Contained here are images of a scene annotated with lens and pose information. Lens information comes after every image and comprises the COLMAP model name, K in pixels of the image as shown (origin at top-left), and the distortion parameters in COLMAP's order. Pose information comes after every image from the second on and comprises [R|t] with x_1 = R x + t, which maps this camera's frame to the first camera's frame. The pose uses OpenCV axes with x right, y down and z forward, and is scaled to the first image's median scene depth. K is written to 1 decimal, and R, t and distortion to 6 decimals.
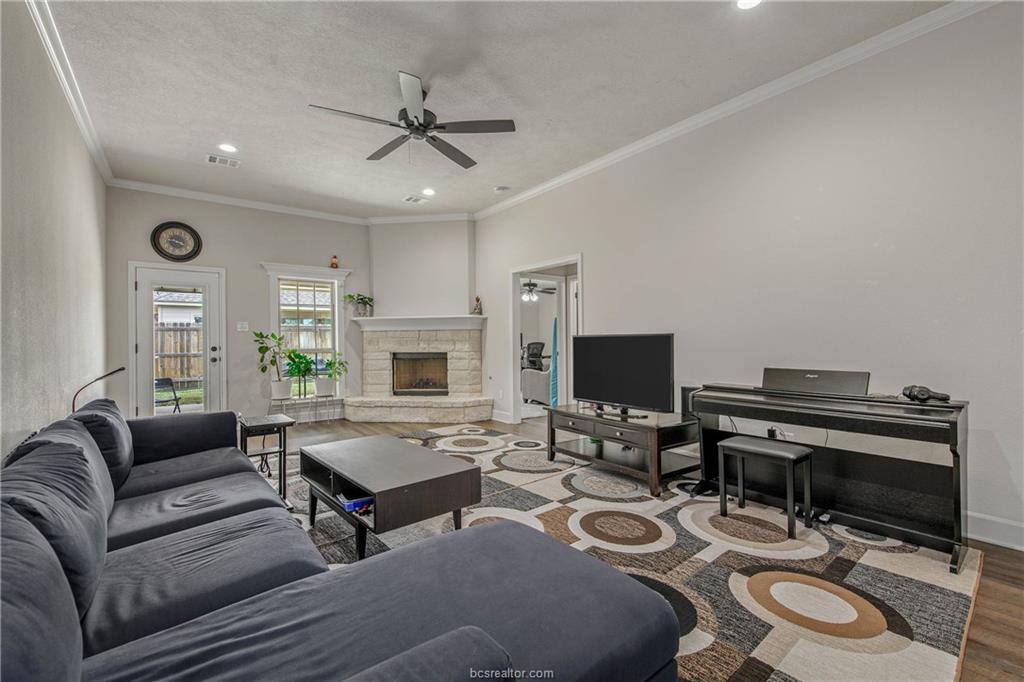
lens RADIAL K [[452.1, 0, 515.3], [0, 452.1, 338.6], [0, 0, 1]] dist [0.021631, 0.004457]
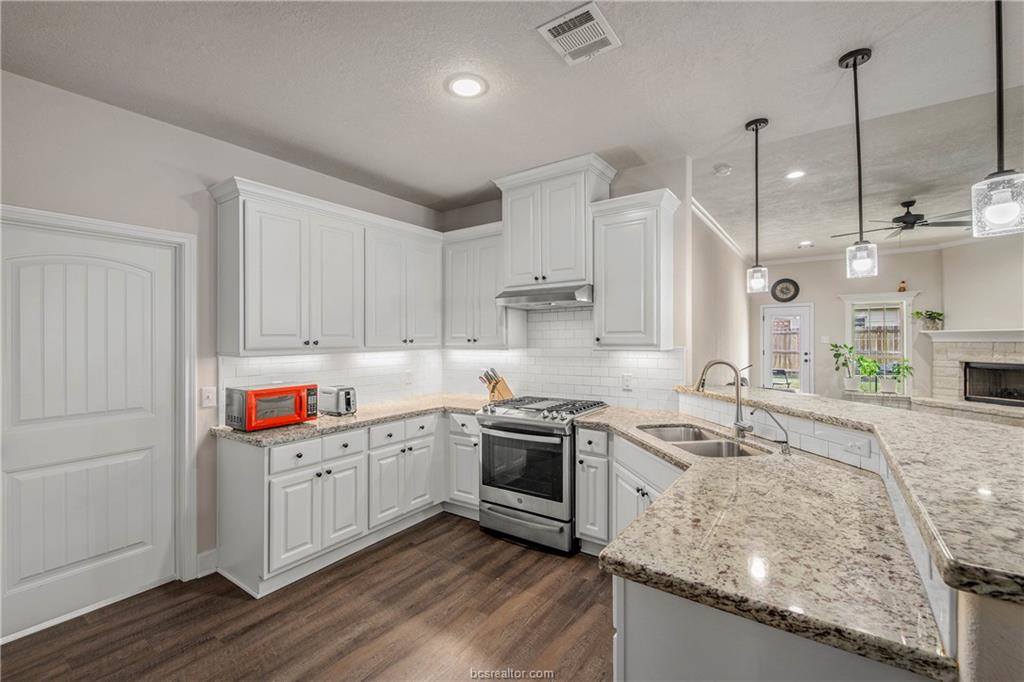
lens RADIAL K [[452.1, 0, 515.3], [0, 452.1, 338.6], [0, 0, 1]] dist [0.021631, 0.004457]
pose [[0.294076, 0.001466, -0.955781, 0.493191], [0.009795, 0.999942, 0.004548, -0.042084], [0.955732, -0.010699, 0.294044, -0.384007]]
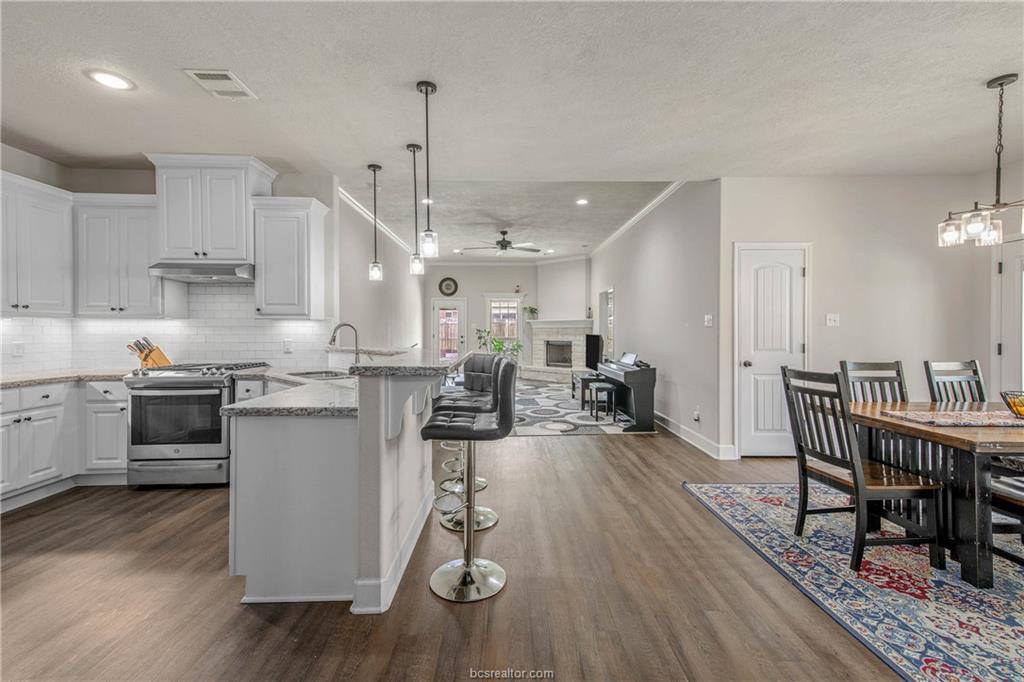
lens RADIAL K [[452.1, 0, 515.3], [0, 452.1, 338.6], [0, 0, 1]] dist [0.021631, 0.004457]
pose [[0.797912, 0.020729, -0.602418, 0.670679], [-0.006993, 0.999660, 0.025135, -0.019464], [0.602734, -0.015842, 0.797785, -0.427221]]
